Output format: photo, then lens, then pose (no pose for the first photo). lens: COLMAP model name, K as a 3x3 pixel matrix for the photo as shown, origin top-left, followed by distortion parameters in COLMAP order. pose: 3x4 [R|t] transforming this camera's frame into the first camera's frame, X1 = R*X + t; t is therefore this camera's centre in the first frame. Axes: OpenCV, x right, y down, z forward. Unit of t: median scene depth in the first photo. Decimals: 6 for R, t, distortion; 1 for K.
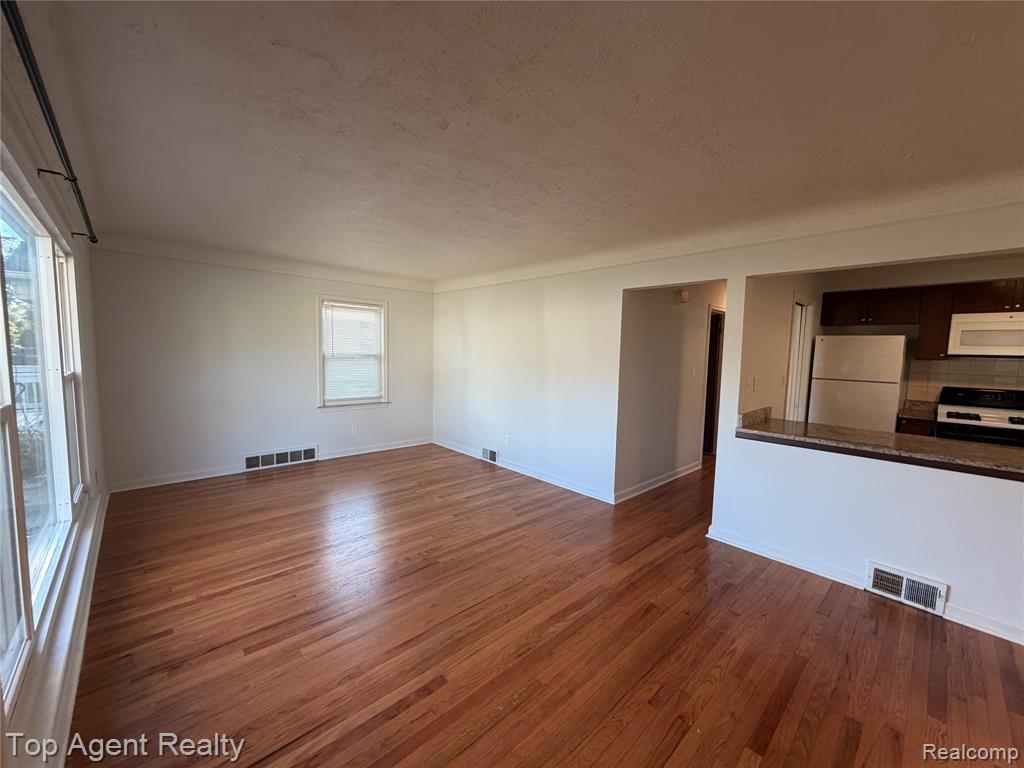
lens RADIAL K [[410.1, 0, 511.2], [0, 410.1, 385.3], [0, 0, 1]] dist [0.000017, 0.000028]
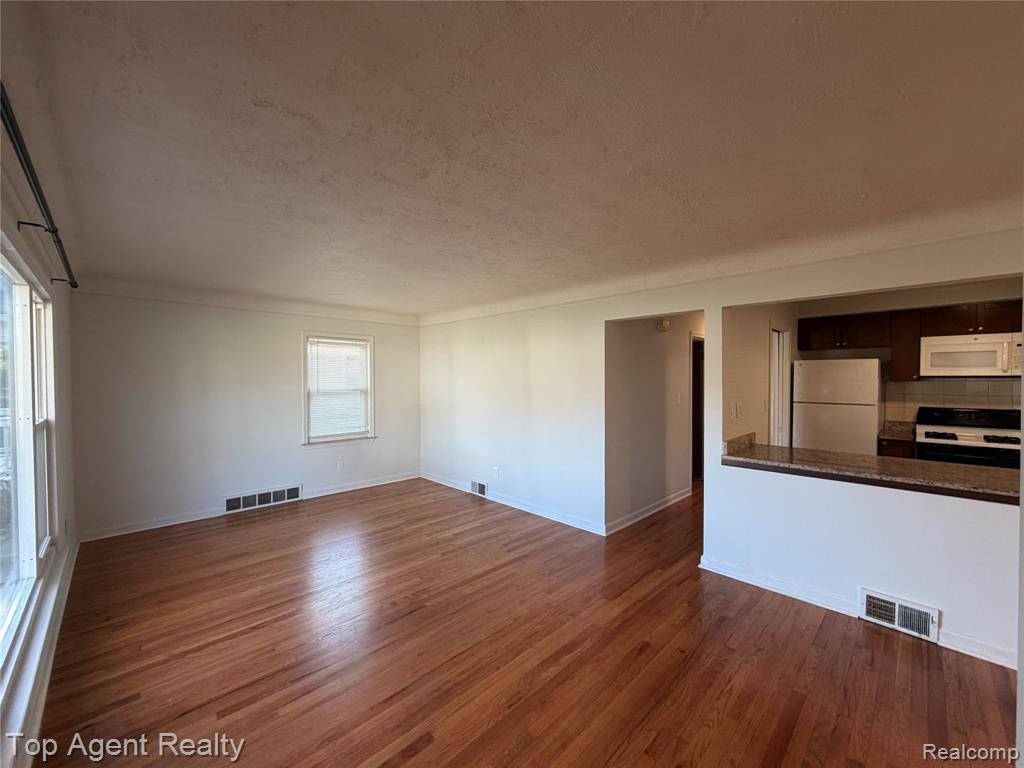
lens RADIAL K [[410.8, 0, 512.0], [0, 410.8, 384.0], [0, 0, 1]] dist [-0.000157, 0.000126]
pose [[0.999303, -0.025603, 0.027156, 0.012786], [0.027405, 0.997294, -0.068222, -0.018232], [-0.025336, 0.068919, 0.997301, -0.005608]]
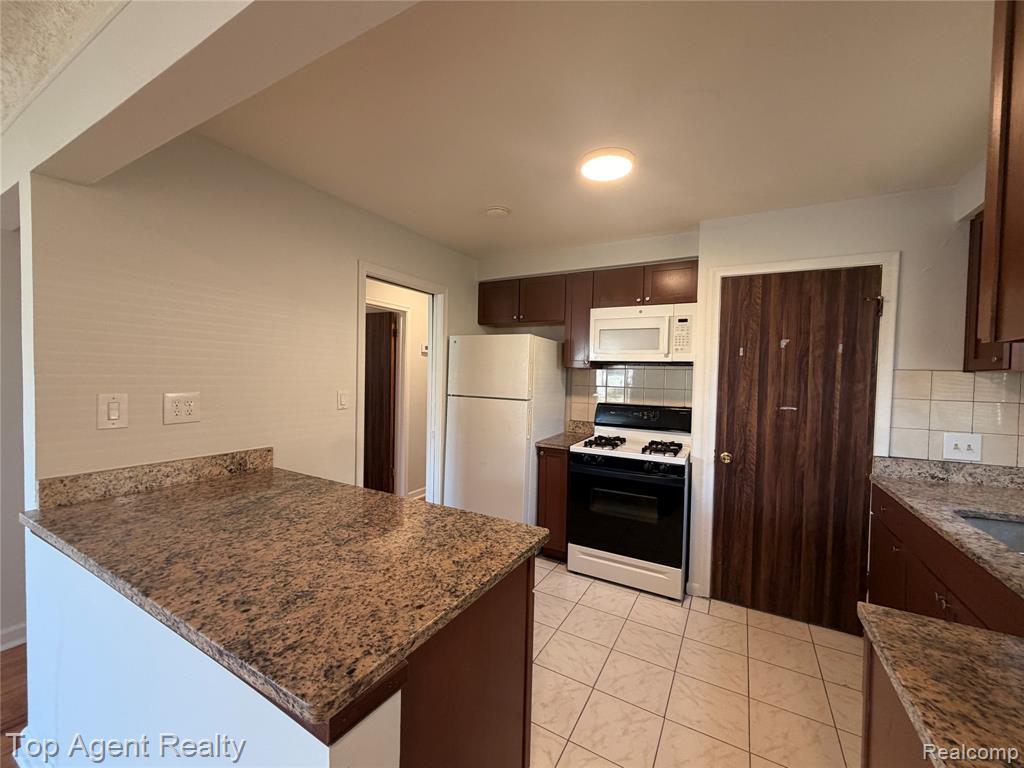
lens RADIAL K [[410.8, 0, 512.0], [0, 410.8, 384.0], [0, 0, 1]] dist [-0.000157, 0.000126]
pose [[0.953073, -0.008946, 0.302610, 1.004738], [0.024514, 0.998561, -0.047688, 0.000755], [-0.301748, 0.052868, 0.951921, 0.457278]]
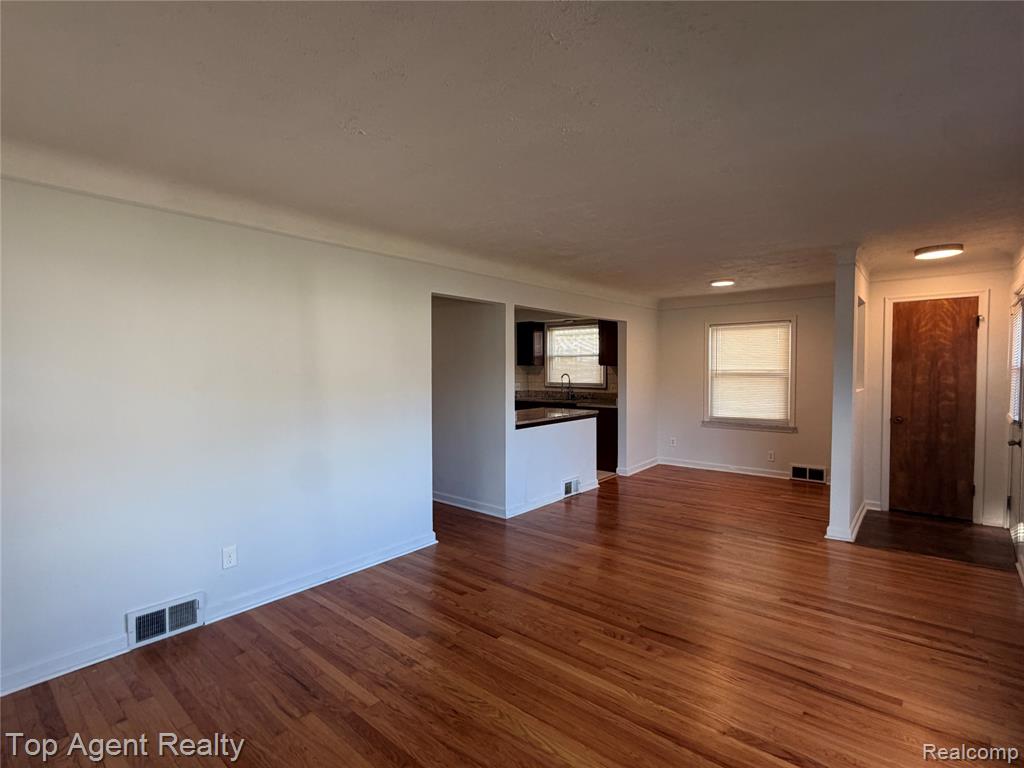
lens RADIAL K [[507.3, 0, 512.0], [0, 507.3, 384.0], [0, 0, 1]] dist [0.000086, -0.000459]
pose [[-0.131071, -0.054940, 0.989849, -1.110292], [0.084715, 0.994190, 0.066398, -0.131181], [-0.987747, 0.092558, -0.125655, 1.332425]]
